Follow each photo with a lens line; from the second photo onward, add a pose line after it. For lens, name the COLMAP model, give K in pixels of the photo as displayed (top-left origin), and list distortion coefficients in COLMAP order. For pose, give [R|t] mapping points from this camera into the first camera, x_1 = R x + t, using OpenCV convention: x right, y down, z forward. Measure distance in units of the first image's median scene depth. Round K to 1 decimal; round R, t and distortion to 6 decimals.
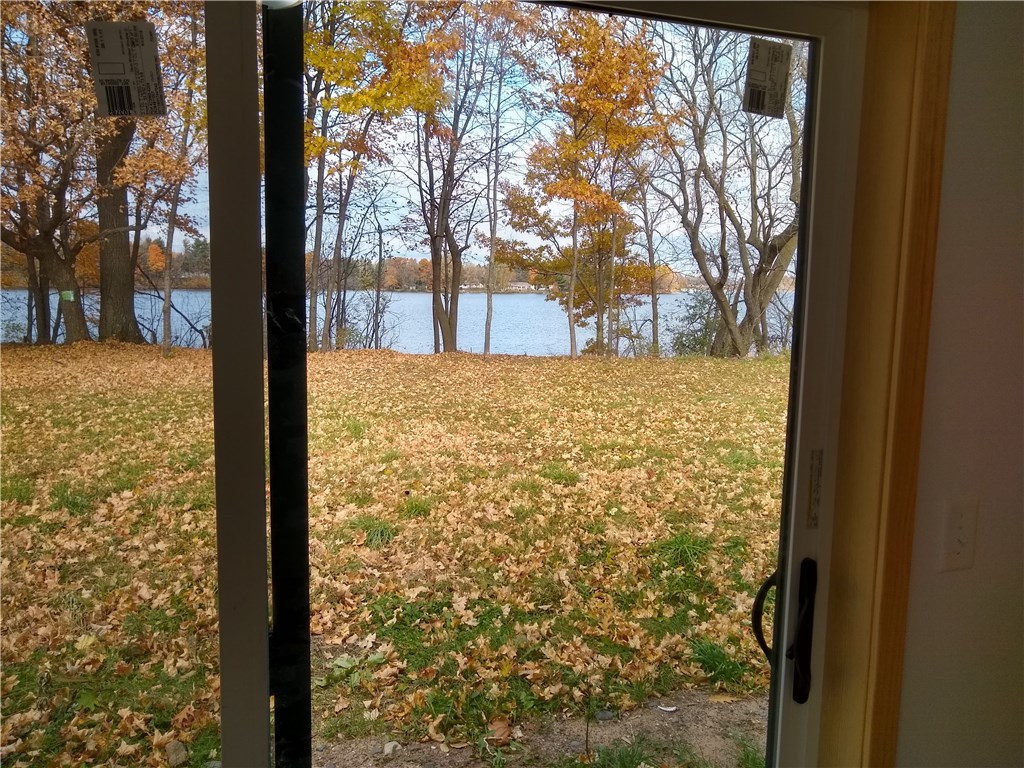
lens RADIAL K [[812.8, 0, 512.0], [0, 812.8, 384.0], [0, 0, 1]] dist [-0.000879, -0.003638]
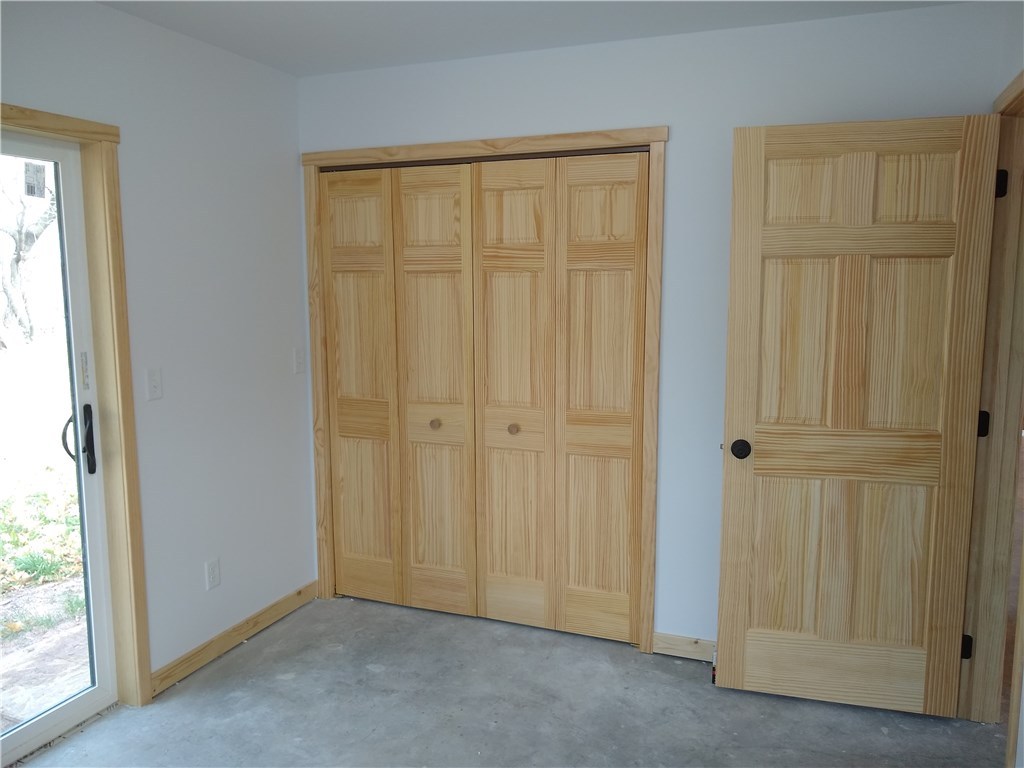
lens RADIAL K [[812.8, 0, 512.0], [0, 812.8, 384.0], [0, 0, 1]] dist [-0.000879, -0.003638]
pose [[0.669132, -0.119052, 0.733545, -0.428282], [0.107384, 0.992215, 0.063079, 0.146071], [-0.735344, 0.036563, 0.676707, -1.215071]]
